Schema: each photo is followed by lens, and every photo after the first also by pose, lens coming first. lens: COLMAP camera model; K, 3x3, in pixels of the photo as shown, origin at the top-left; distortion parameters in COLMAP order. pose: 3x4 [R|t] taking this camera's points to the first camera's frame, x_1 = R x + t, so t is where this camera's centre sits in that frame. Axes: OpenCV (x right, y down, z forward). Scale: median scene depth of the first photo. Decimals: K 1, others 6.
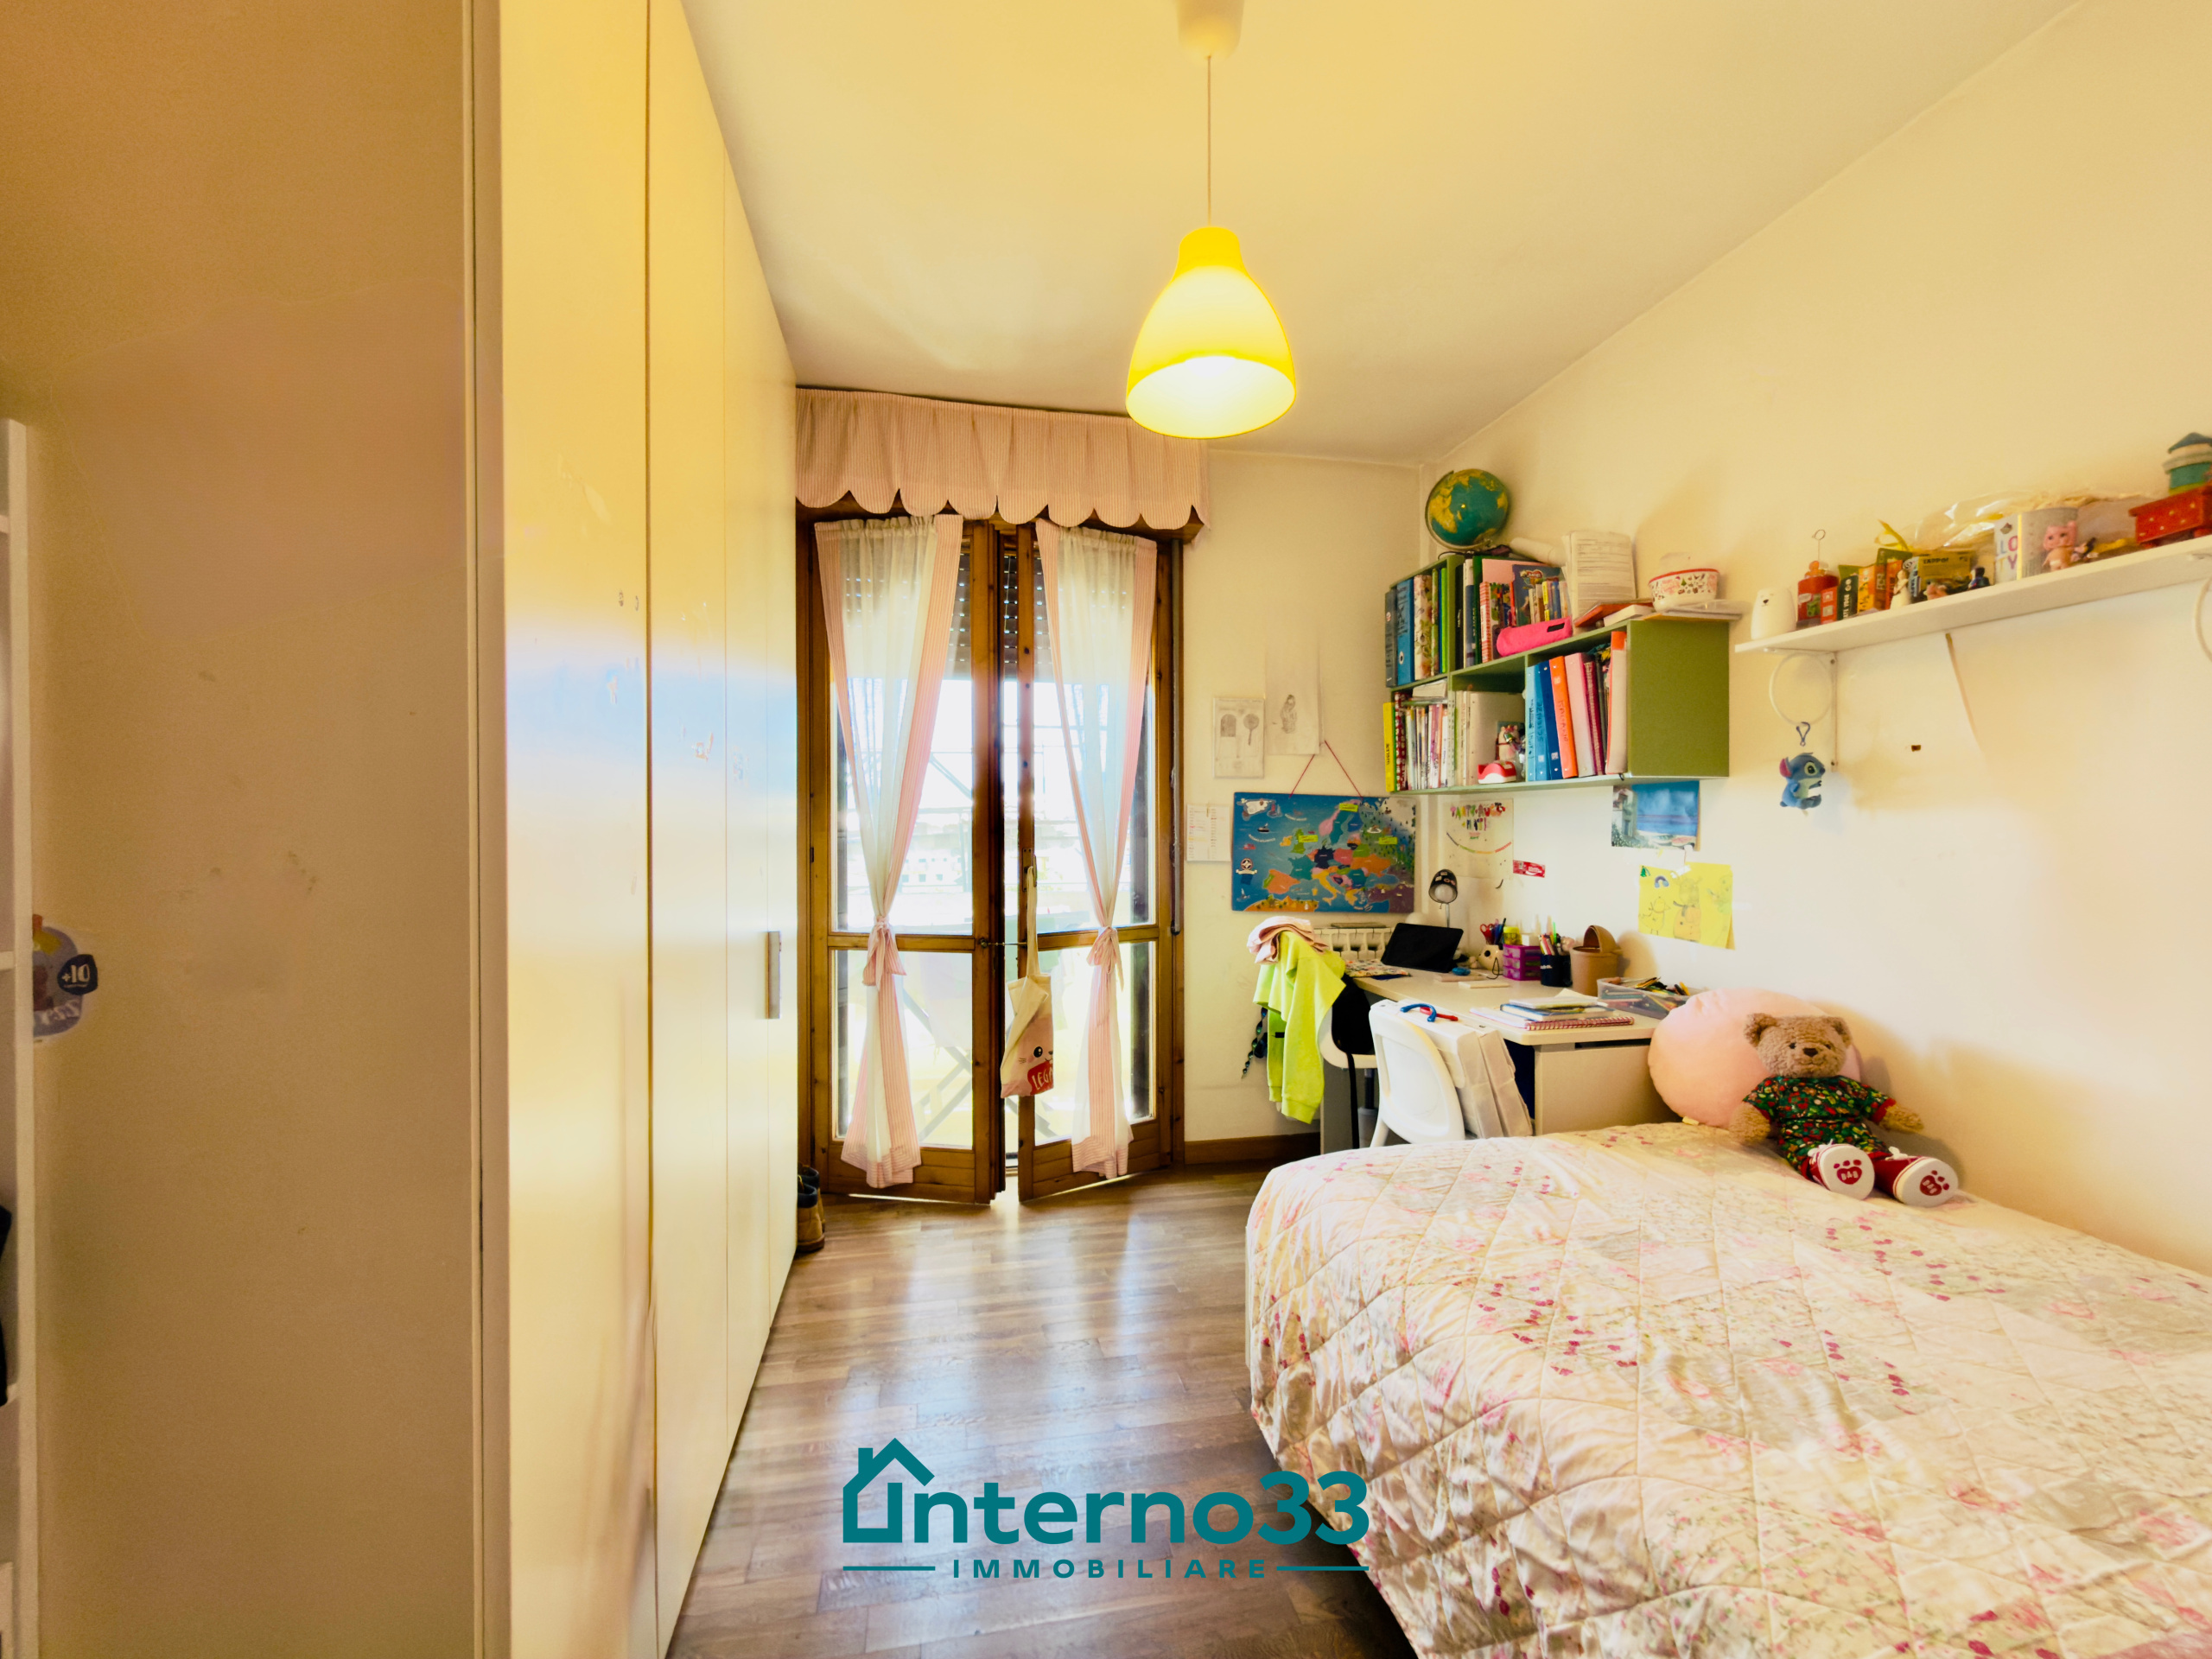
lens RADIAL K [[903.2, 0, 1112.4], [0, 903.2, 813.9], [0, 0, 1]] dist [0.000177, 0.000162]
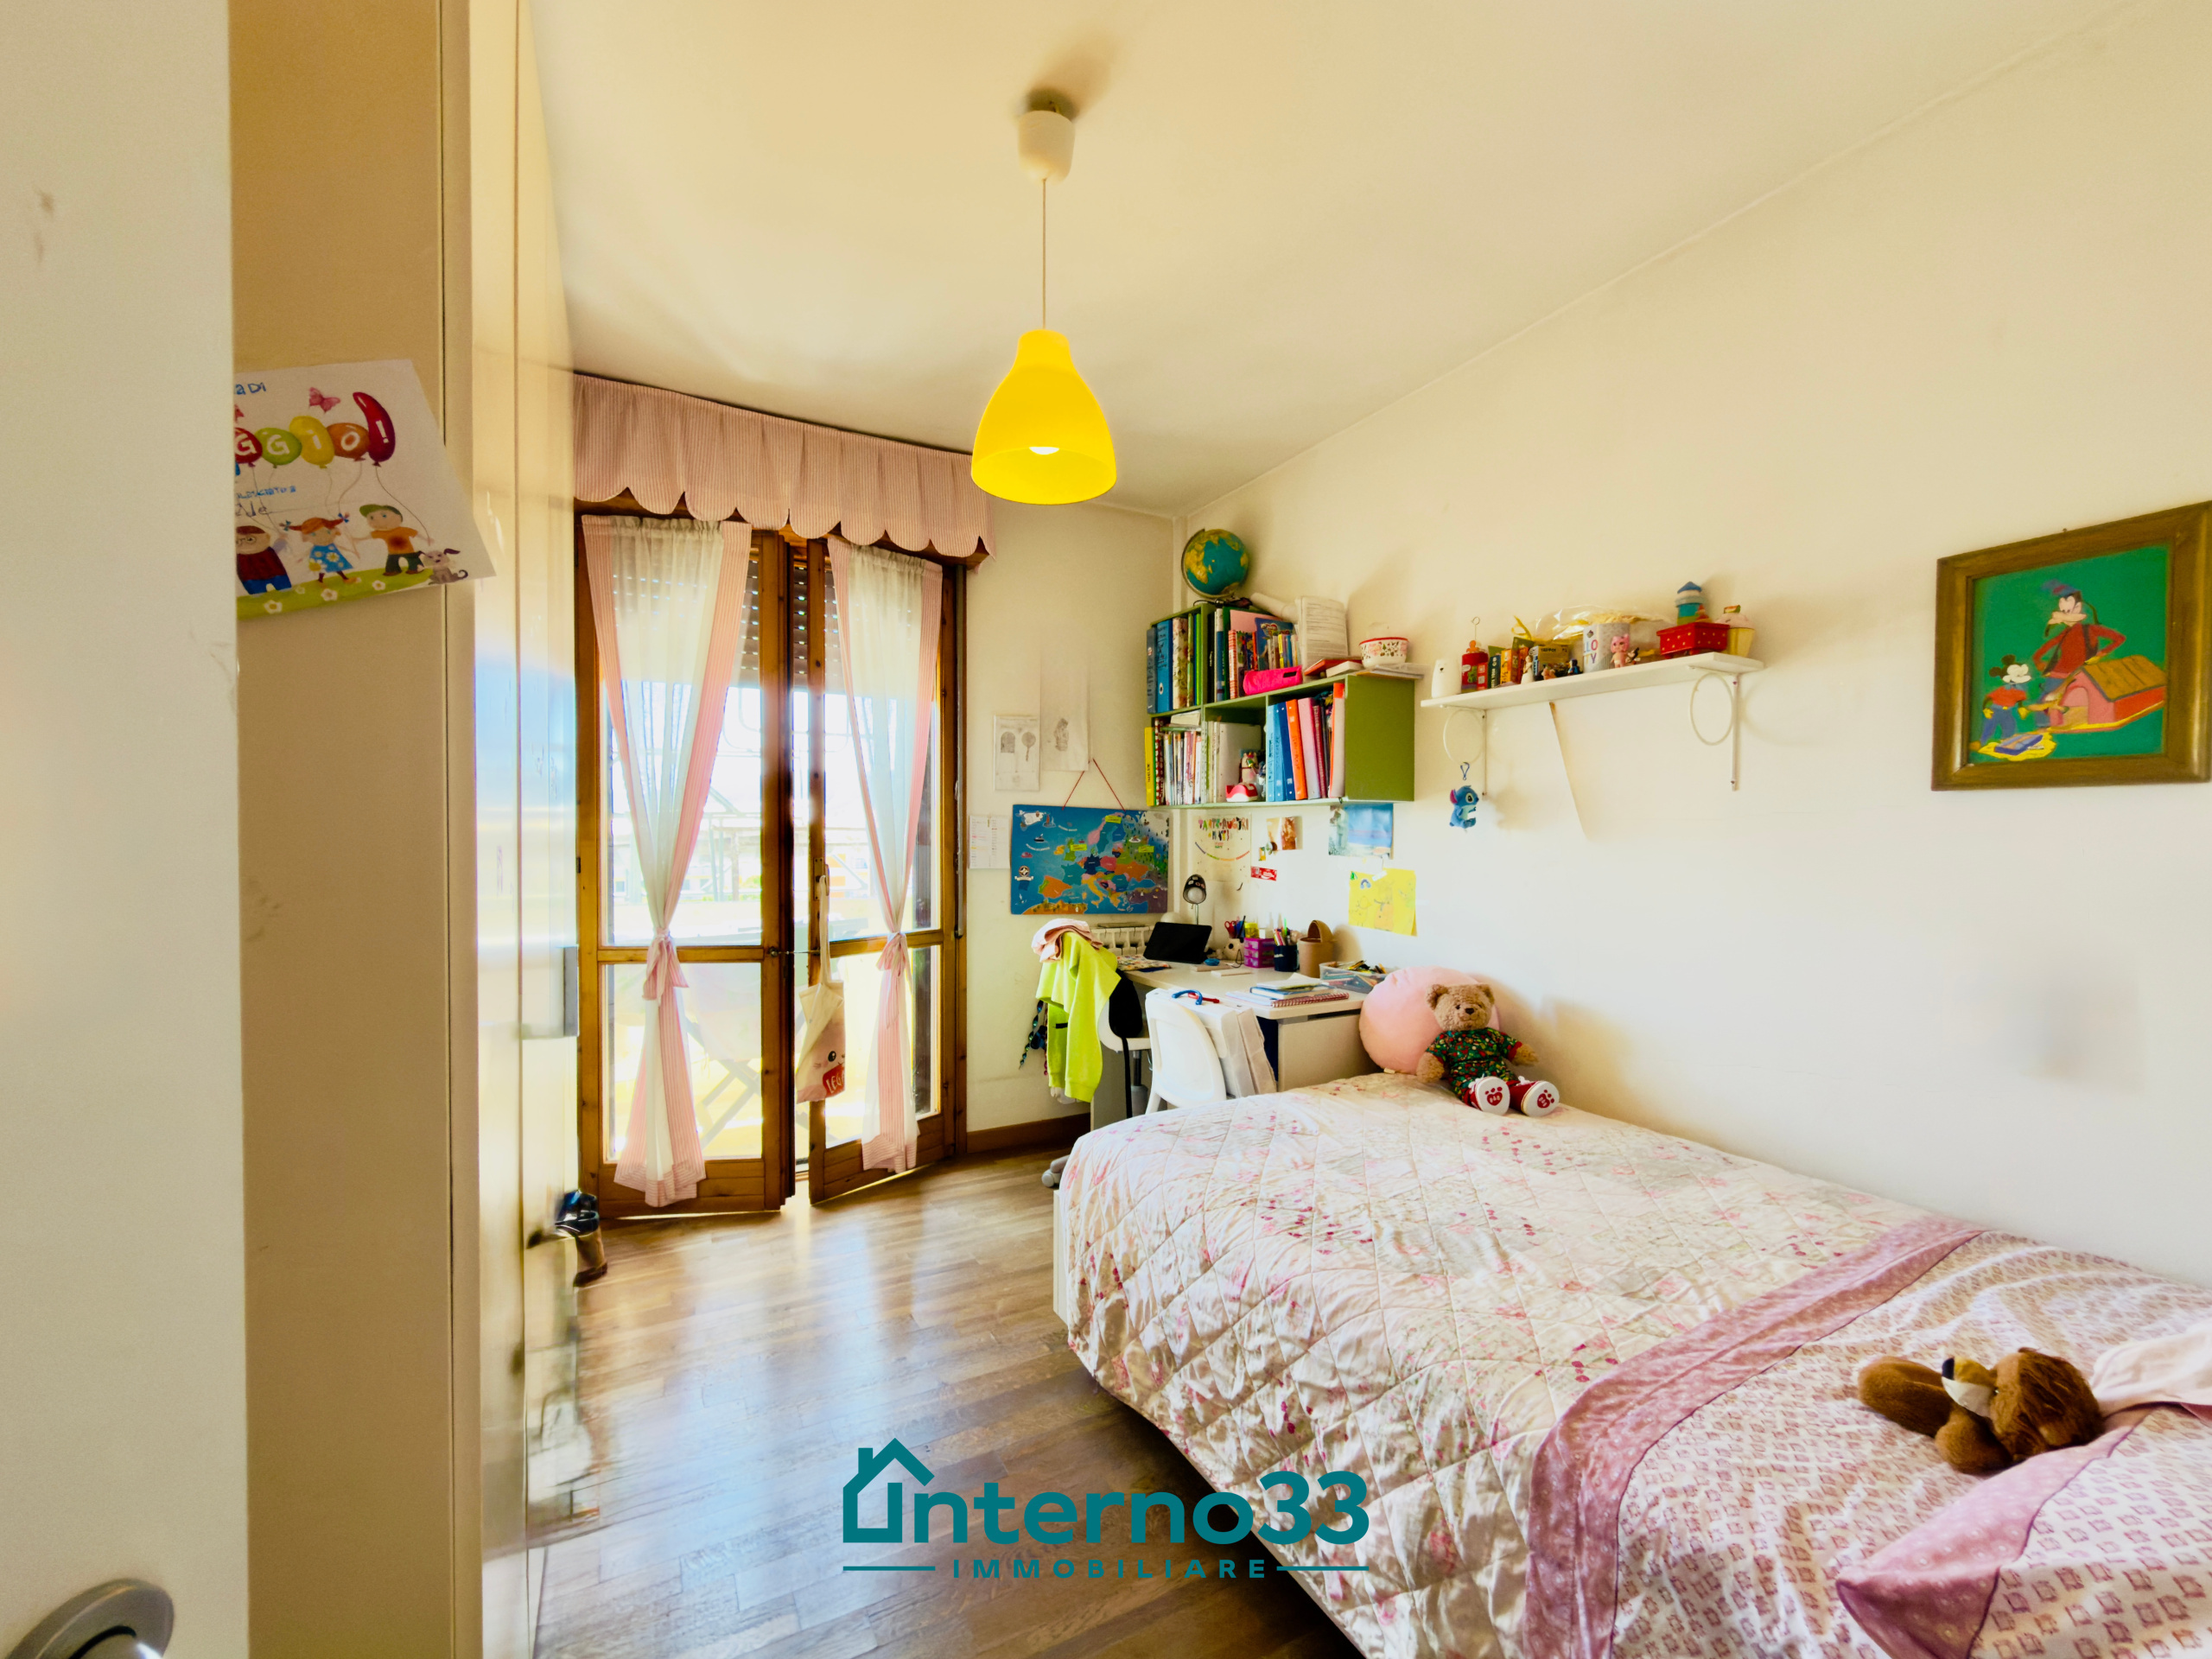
lens RADIAL K [[903.2, 0, 1112.4], [0, 903.2, 813.9], [0, 0, 1]] dist [0.000177, 0.000162]
pose [[0.955007, 0.010642, 0.296391, -0.097413], [-0.009799, 0.999943, -0.004328, -0.012709], [-0.296420, 0.001229, 0.955057, -0.089188]]
